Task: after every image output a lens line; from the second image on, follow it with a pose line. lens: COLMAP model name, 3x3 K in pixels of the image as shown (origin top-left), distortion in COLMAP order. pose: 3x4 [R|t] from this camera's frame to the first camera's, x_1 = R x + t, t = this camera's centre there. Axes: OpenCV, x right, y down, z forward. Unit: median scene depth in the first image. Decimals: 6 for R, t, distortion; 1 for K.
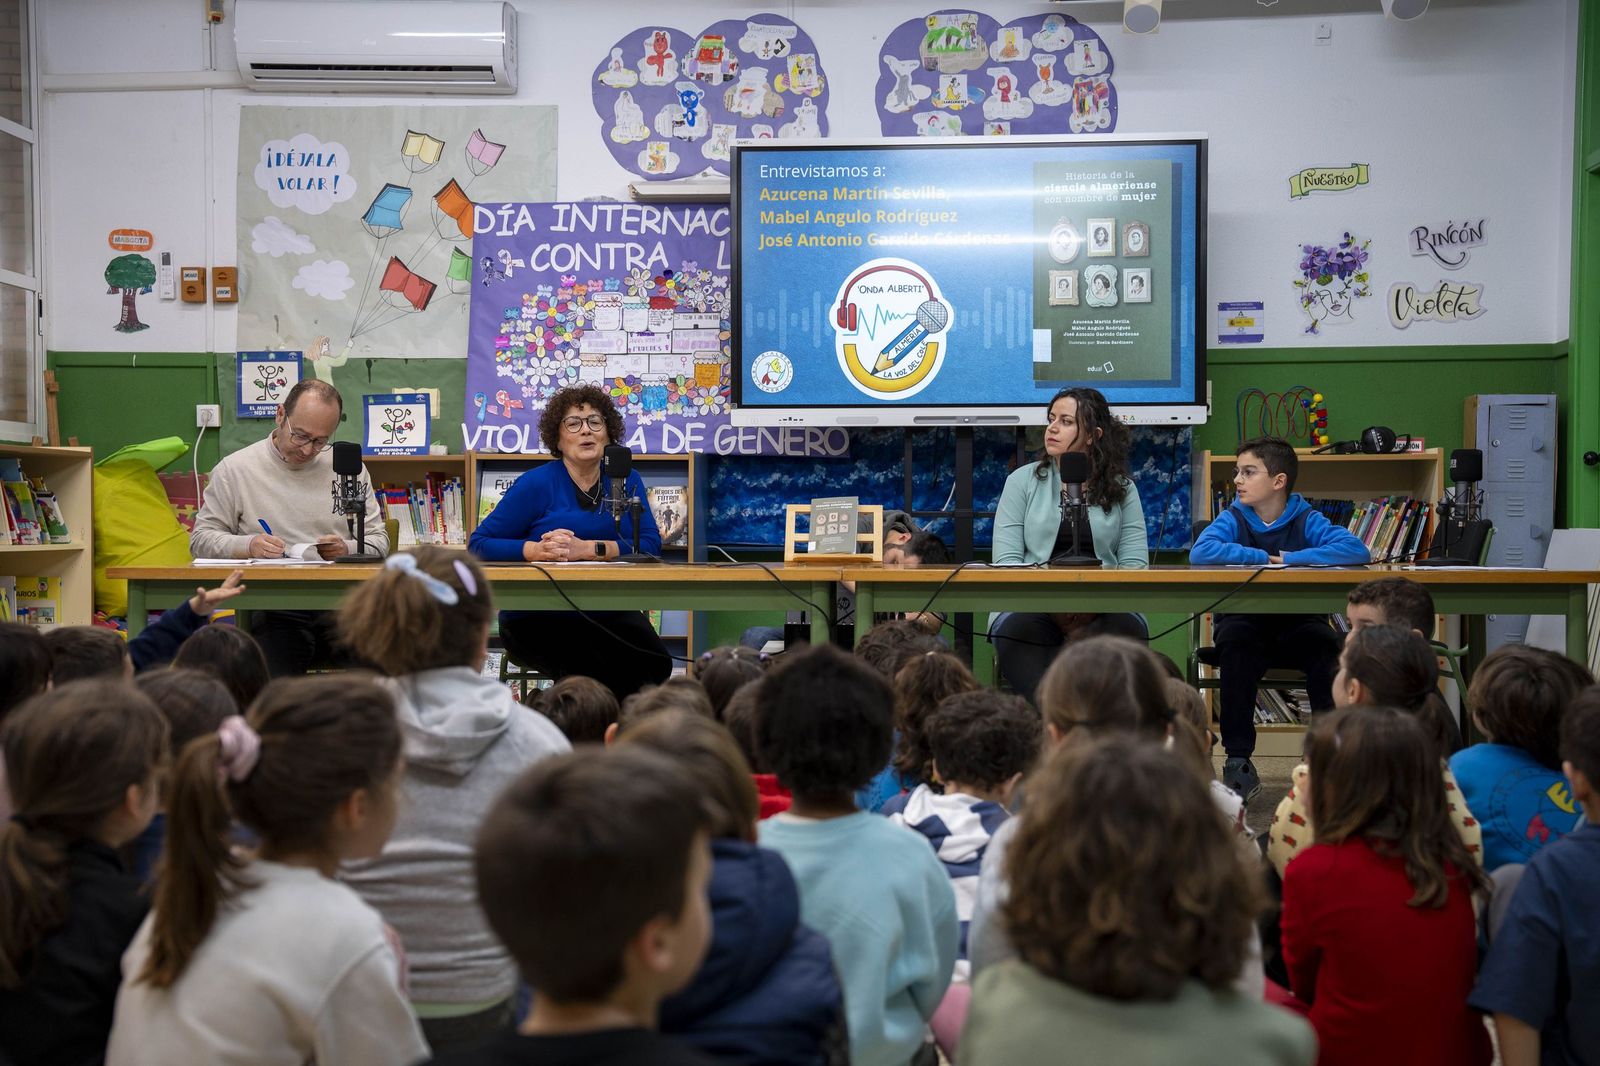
lens RADIAL K [[1986.8, 0, 799.4], [0, 1986.8, 528.6], [0, 0, 1]] dist [0.156848, 0.000000]
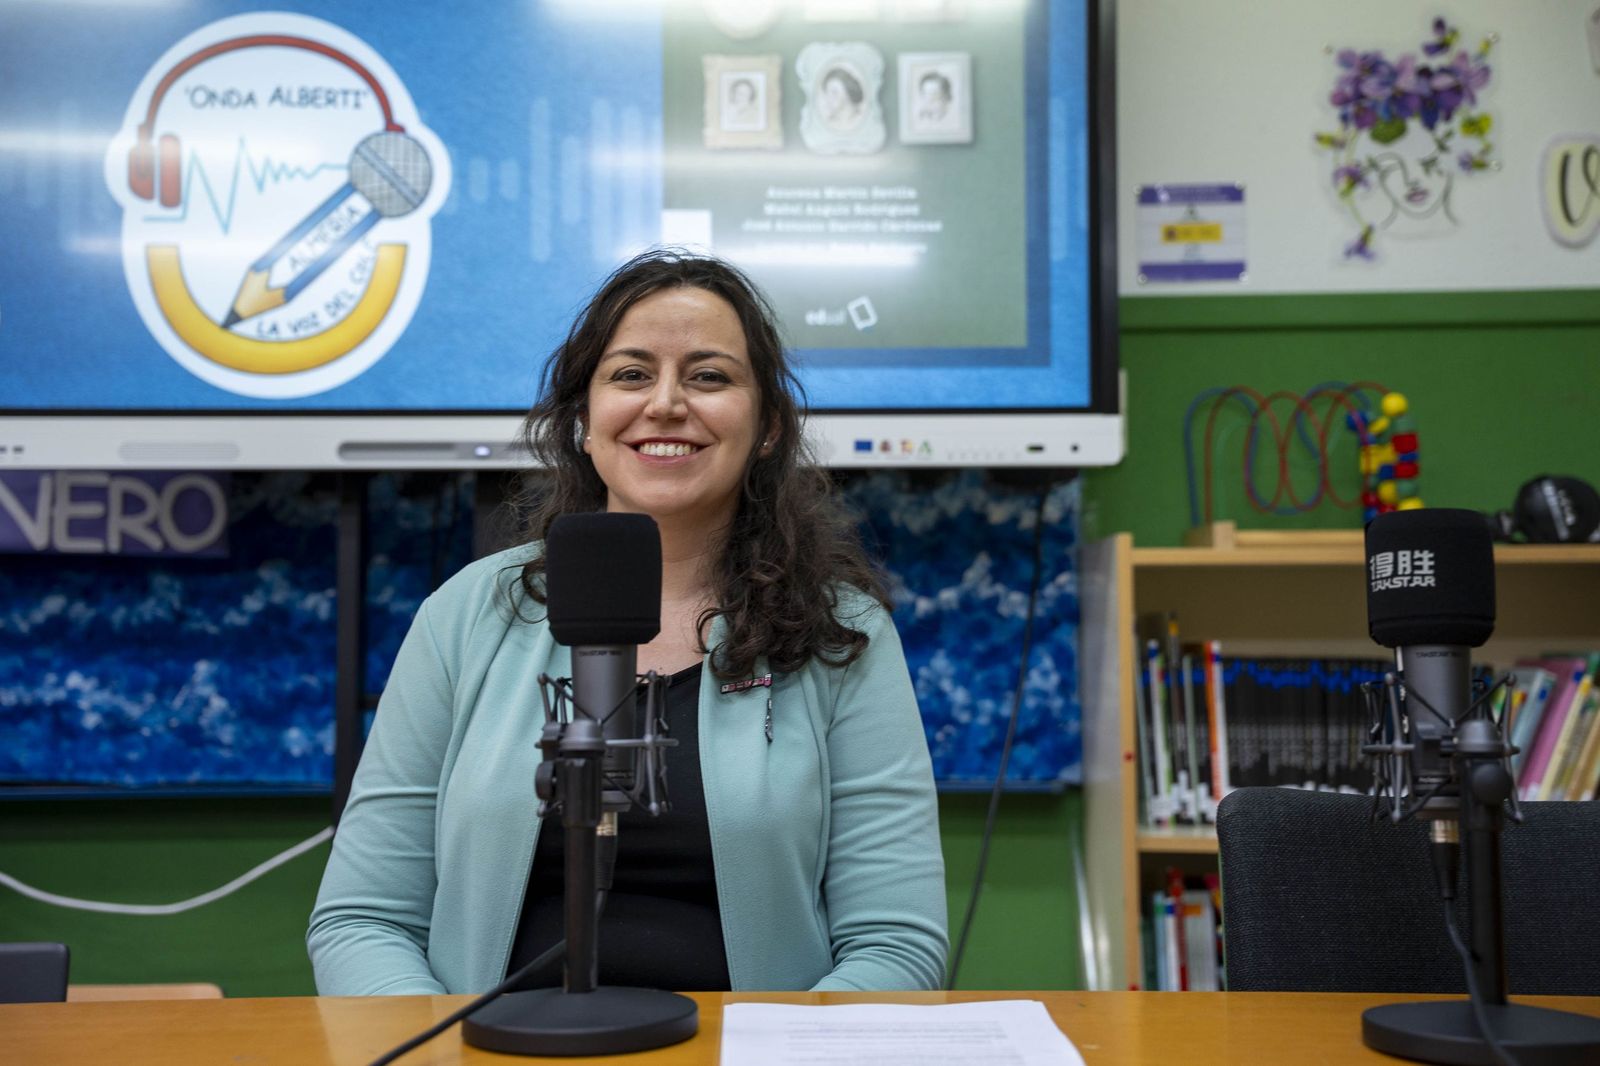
lens RADIAL K [[1907.7, 0, 792.3], [0, 1907.7, 529.5], [0, 0, 1]] dist [0.136847, 0.000000]
pose [[0.998542, -0.000369, 0.053987, 0.115013], [0.003732, 0.998056, -0.062212, -0.016597], [-0.053859, 0.062323, 0.996602, 0.605841]]
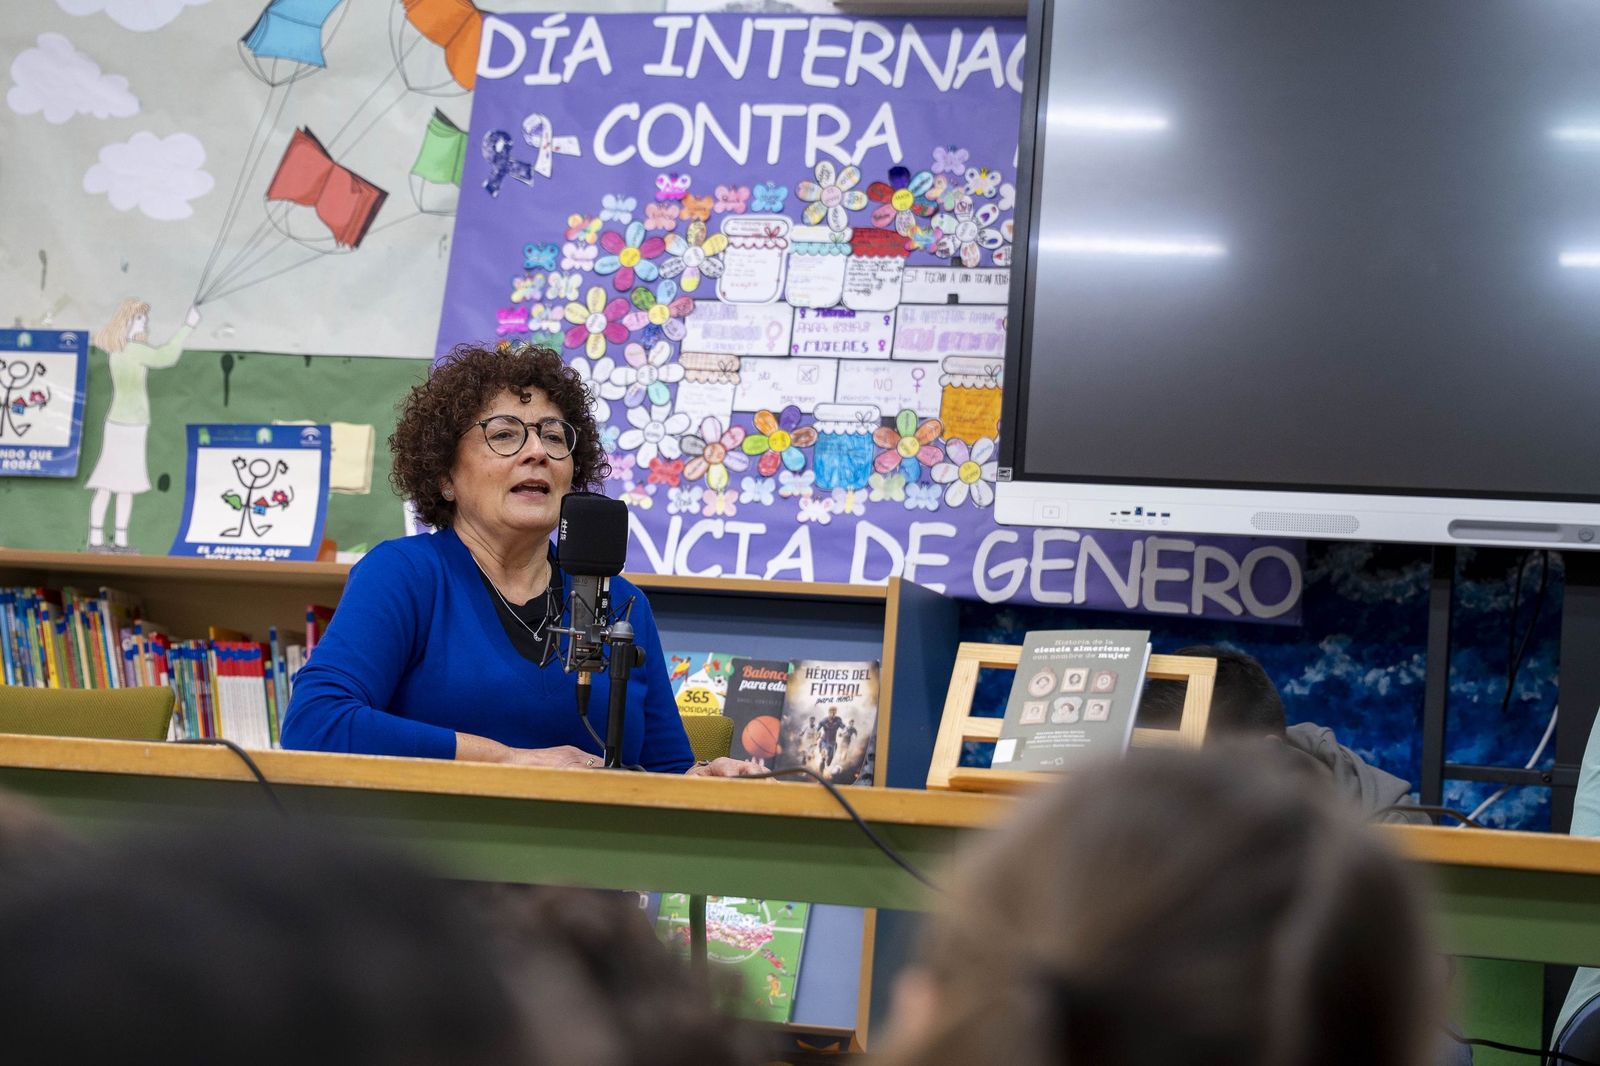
lens RADIAL K [[3728.8, 0, 779.0], [0, 3728.8, 513.9], [0, 0, 1]] dist [0.218580, 0.000000]
pose [[0.979814, 0.048721, -0.193883, 0.067317], [-0.069354, 0.992457, -0.101094, 0.026210], [0.187495, 0.112500, 0.975802, 0.225928]]
